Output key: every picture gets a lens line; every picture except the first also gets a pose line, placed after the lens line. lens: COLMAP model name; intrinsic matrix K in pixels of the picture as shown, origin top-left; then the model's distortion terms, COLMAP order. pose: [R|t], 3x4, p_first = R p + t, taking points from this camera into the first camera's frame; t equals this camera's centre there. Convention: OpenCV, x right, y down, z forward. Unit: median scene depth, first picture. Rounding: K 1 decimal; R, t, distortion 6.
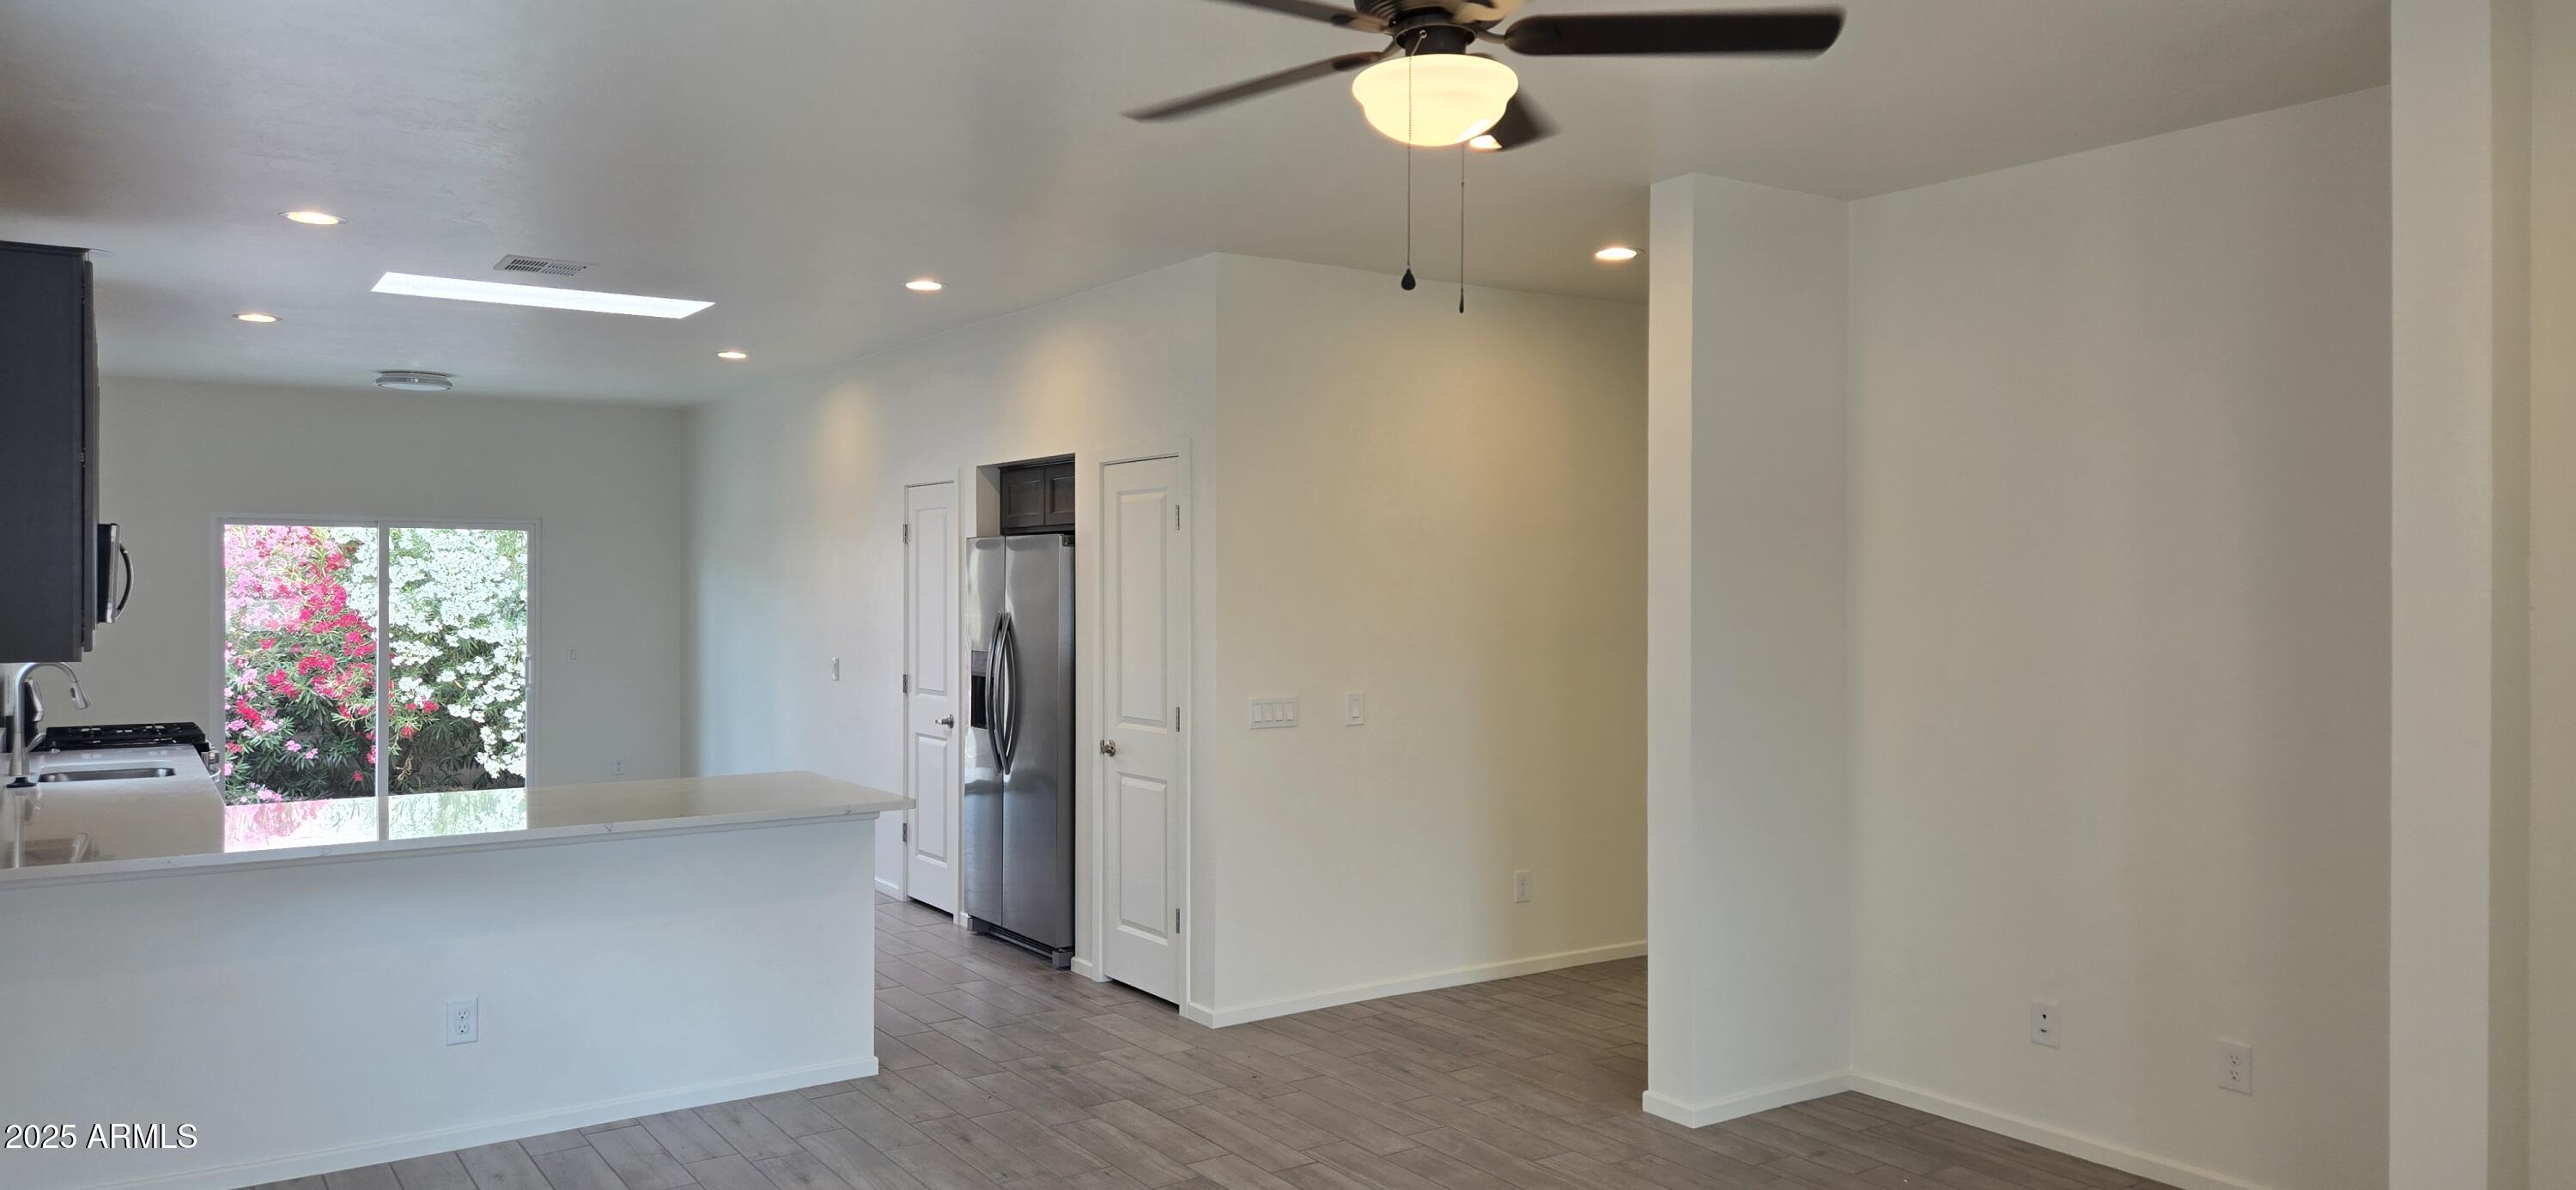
lens RADIAL K [[1670.0, 0, 1288.0], [0, 1670.0, 595.0], [0, 0, 1]] dist [-0.001789, -0.000405]
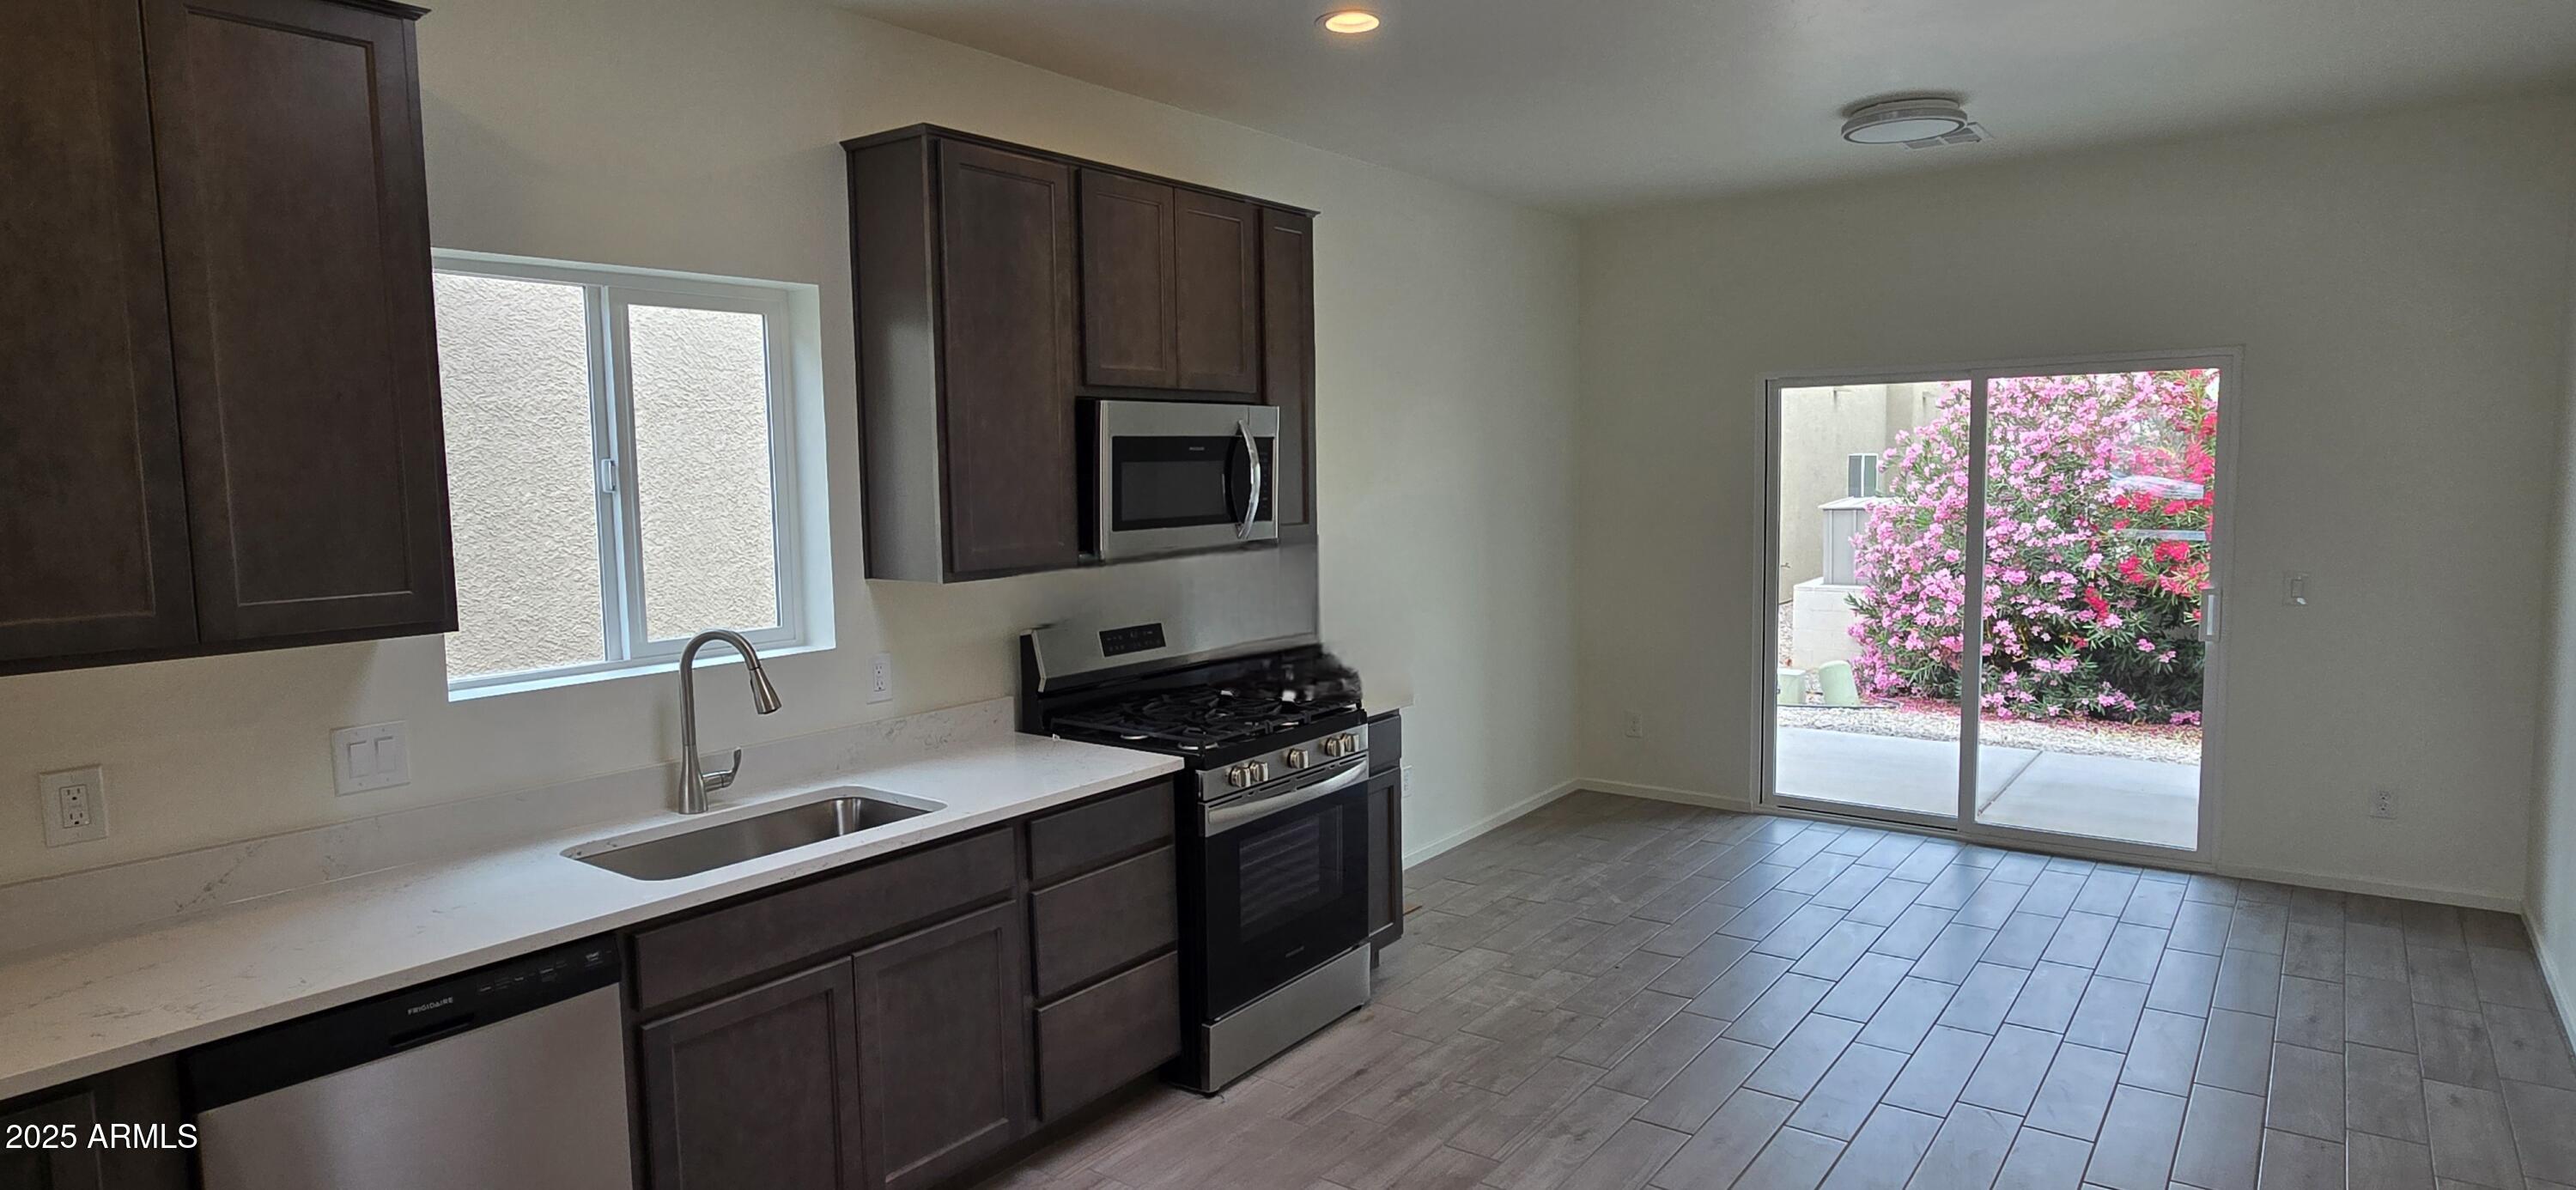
lens RADIAL K [[1482.0, 0, 1288.0], [0, 1482.0, 595.0], [0, 0, 1]] dist [0.002269, 0.000154]
pose [[0.372793, 0.082477, -0.924242, -0.109016], [0.003599, 0.995906, 0.090324, -0.010636], [0.927908, -0.036999, 0.370970, 0.573676]]
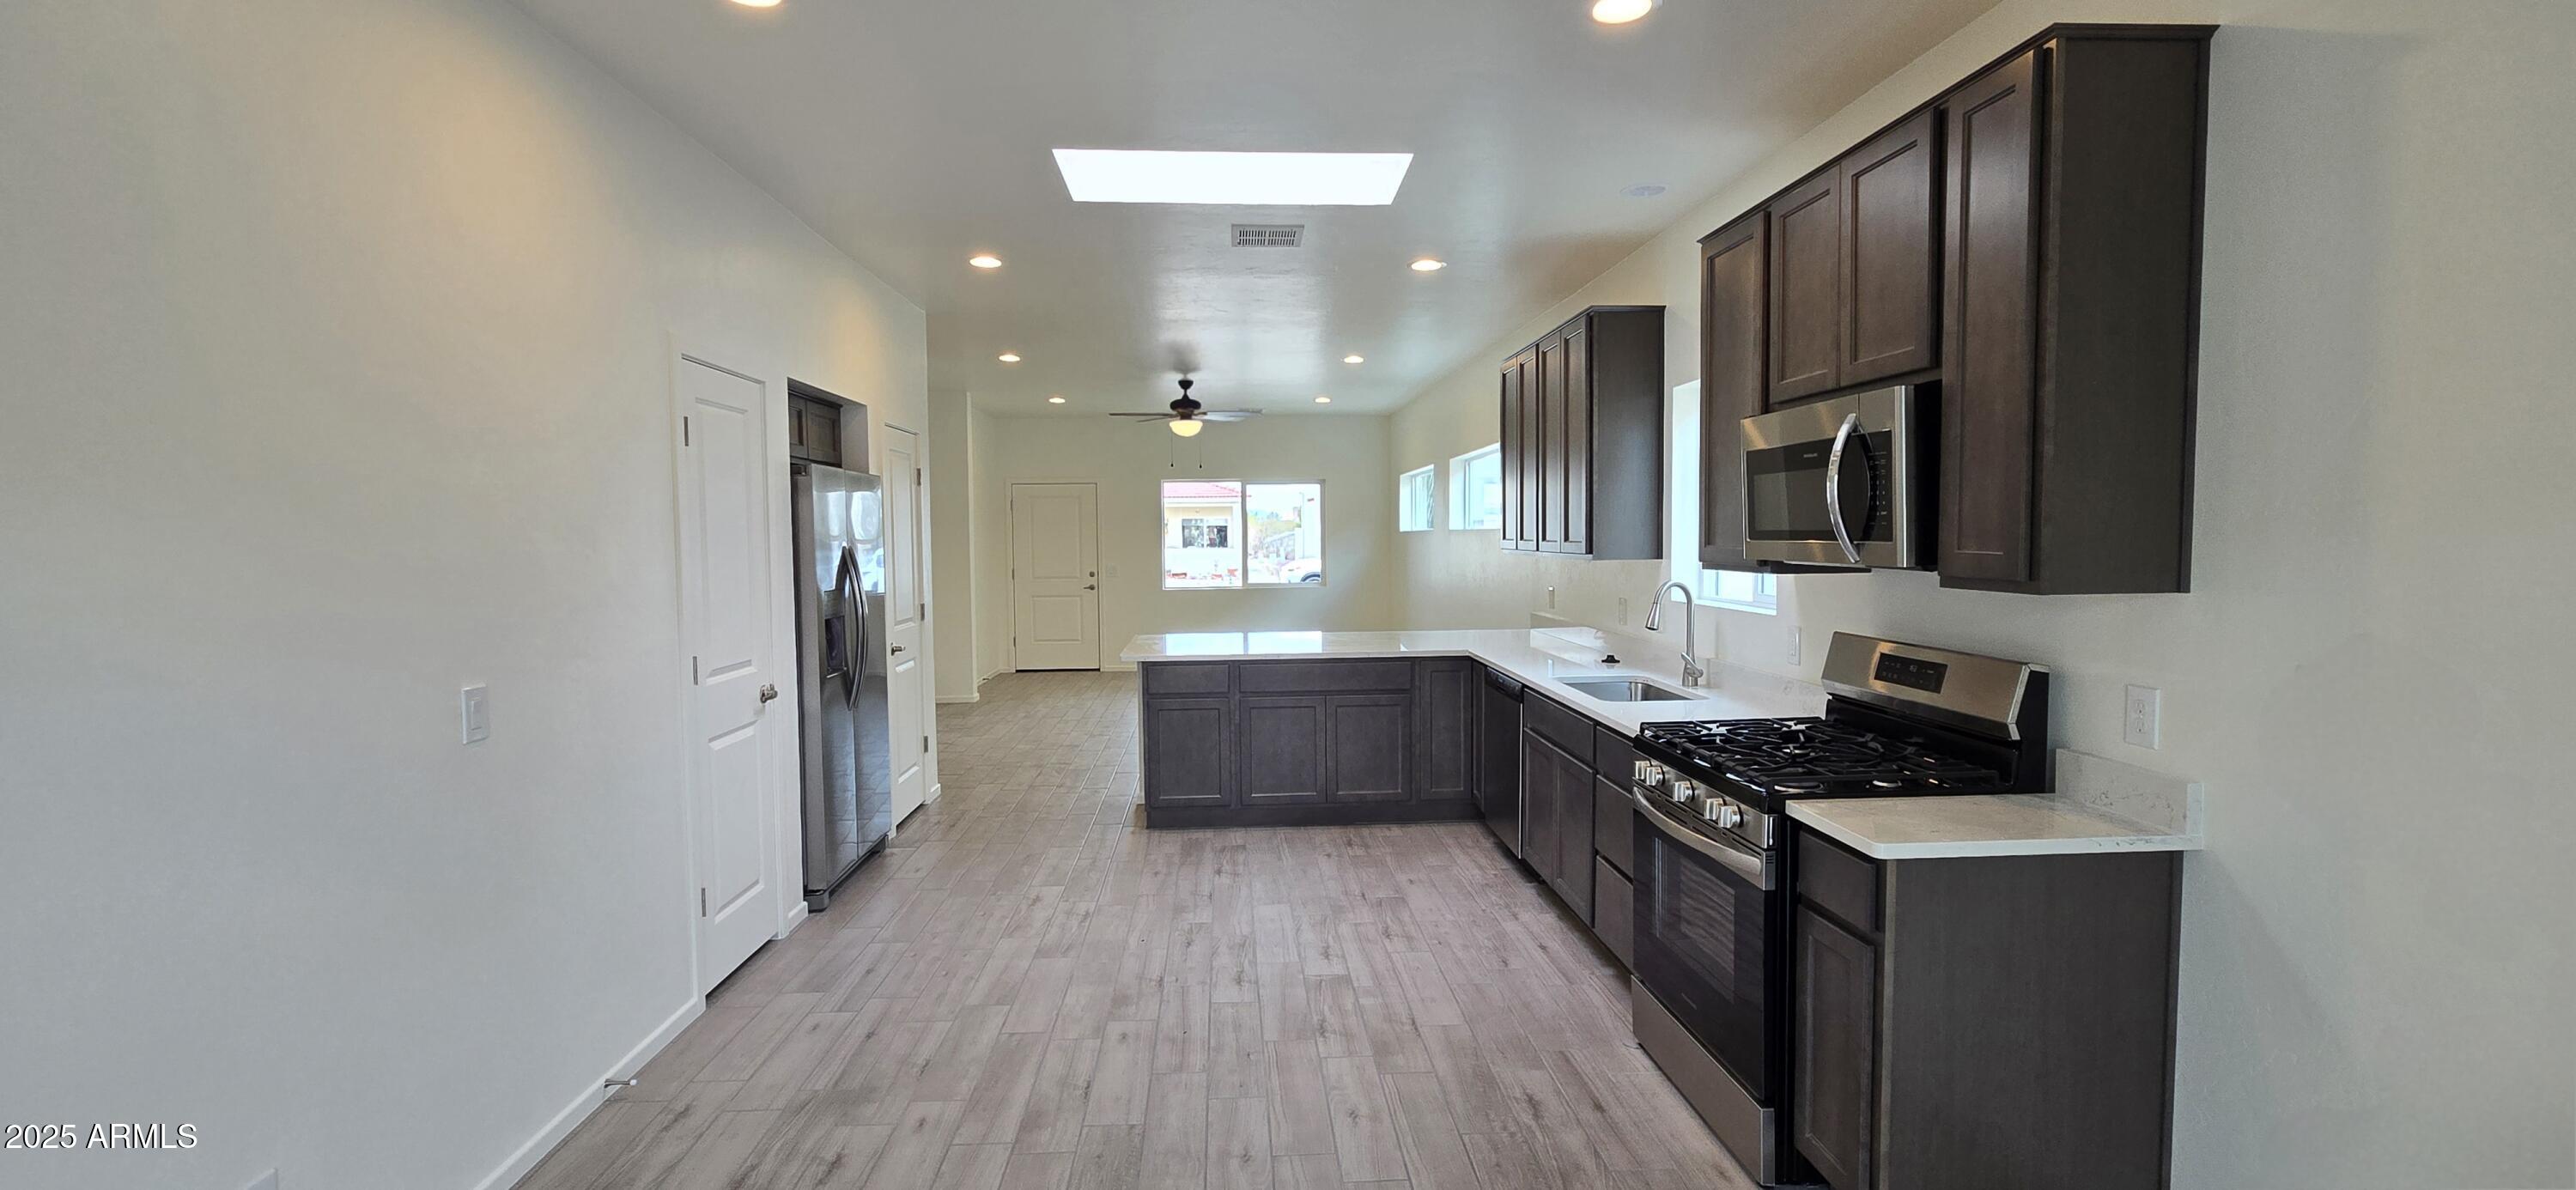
lens RADIAL K [[1061.1, 0, 1288.0], [0, 1061.1, 595.0], [0, 0, 1]] dist [0.000318, -0.000004]
pose [[-0.873193, -0.018997, 0.487004, -0.533035], [0.013208, 0.997951, 0.062609, 0.003113], [-0.487196, 0.061102, -0.871153, 1.018308]]
